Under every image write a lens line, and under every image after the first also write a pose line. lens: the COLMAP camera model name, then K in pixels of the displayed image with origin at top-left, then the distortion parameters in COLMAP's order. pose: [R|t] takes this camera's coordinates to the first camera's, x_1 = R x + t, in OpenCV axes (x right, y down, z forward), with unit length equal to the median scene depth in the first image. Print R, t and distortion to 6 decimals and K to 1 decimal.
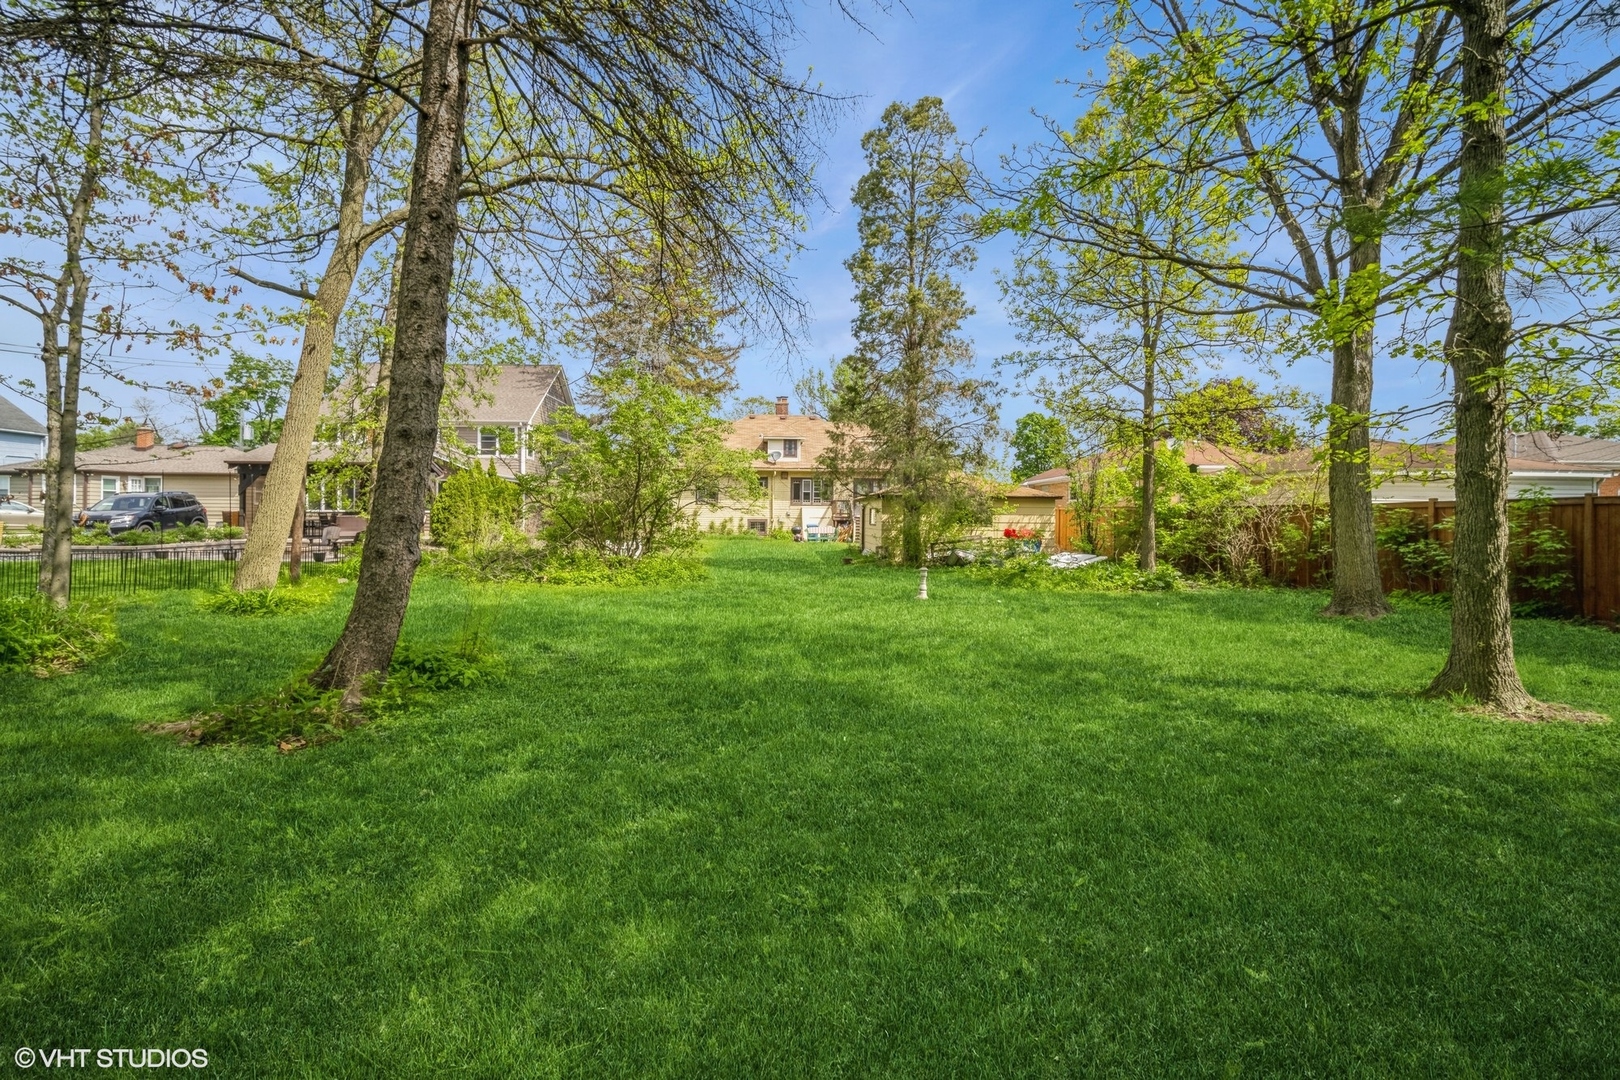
lens RADIAL K [[720.5, 0, 810.0], [0, 720.5, 540.0], [0, 0, 1]] dist [-0.003952, 0.000024]
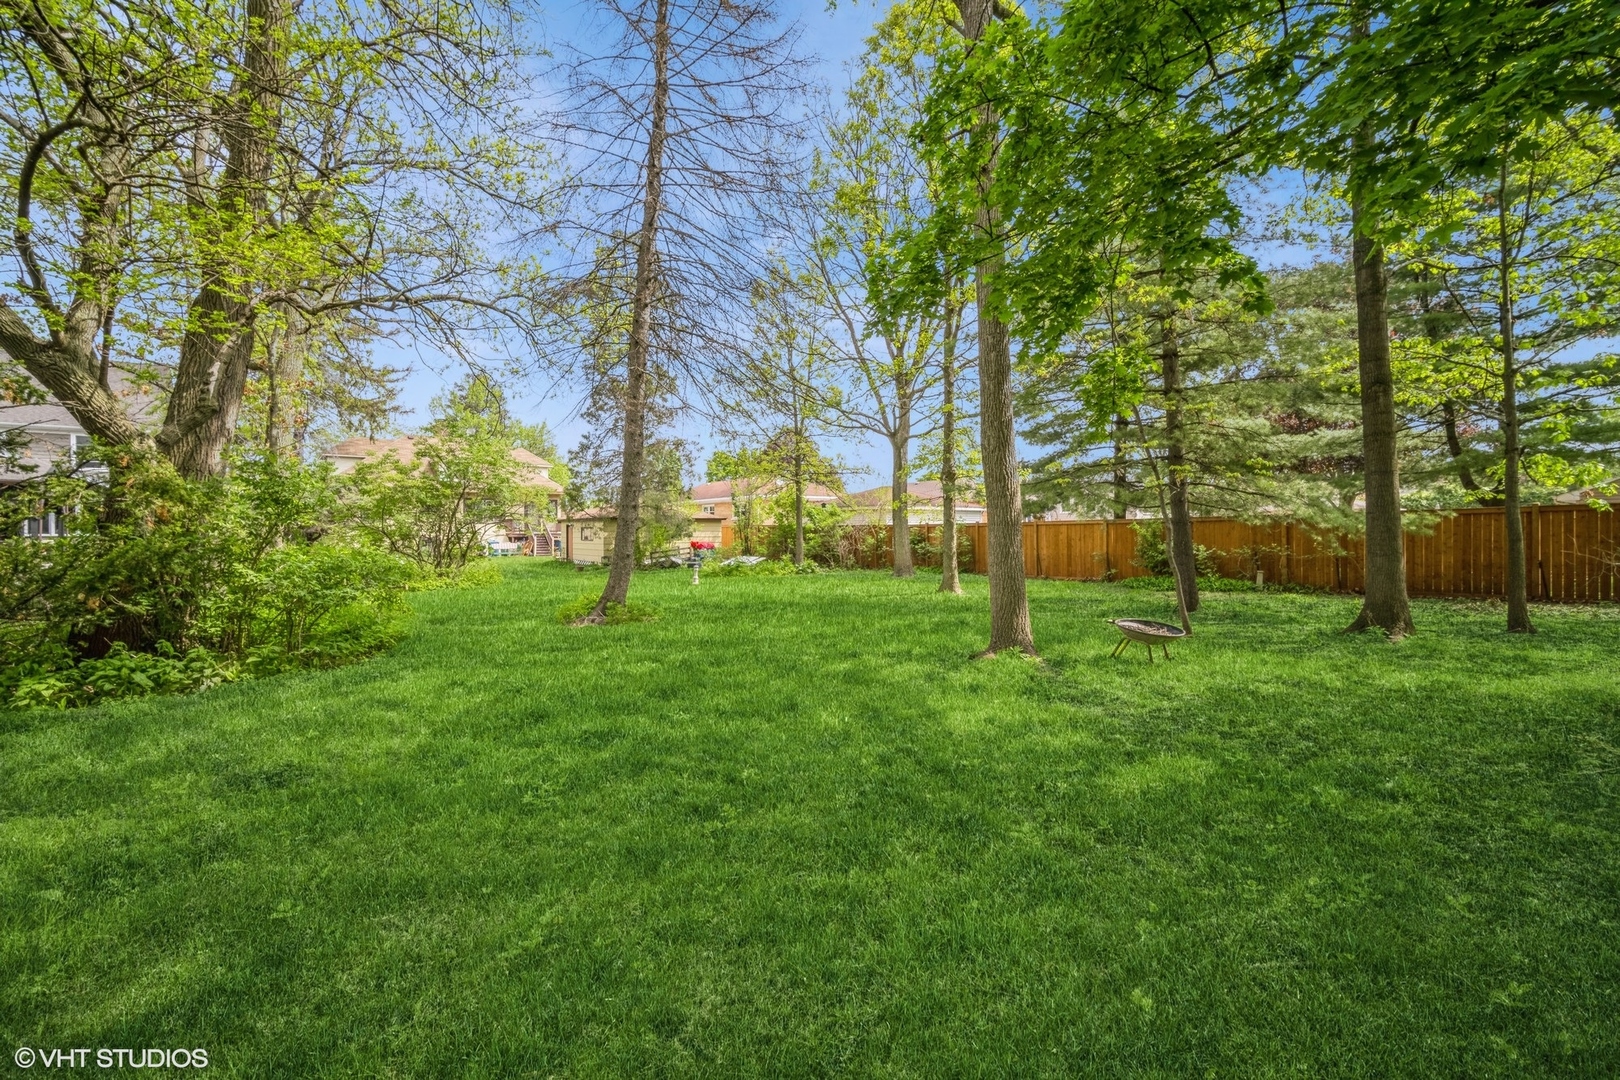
lens RADIAL K [[720.5, 0, 810.0], [0, 720.5, 540.0], [0, 0, 1]] dist [-0.003952, 0.000024]
pose [[0.837636, -0.019242, 0.545890, -0.451962], [0.029019, 0.999536, -0.009297, 0.002845], [-0.545458, 0.023628, 0.837805, -0.456182]]
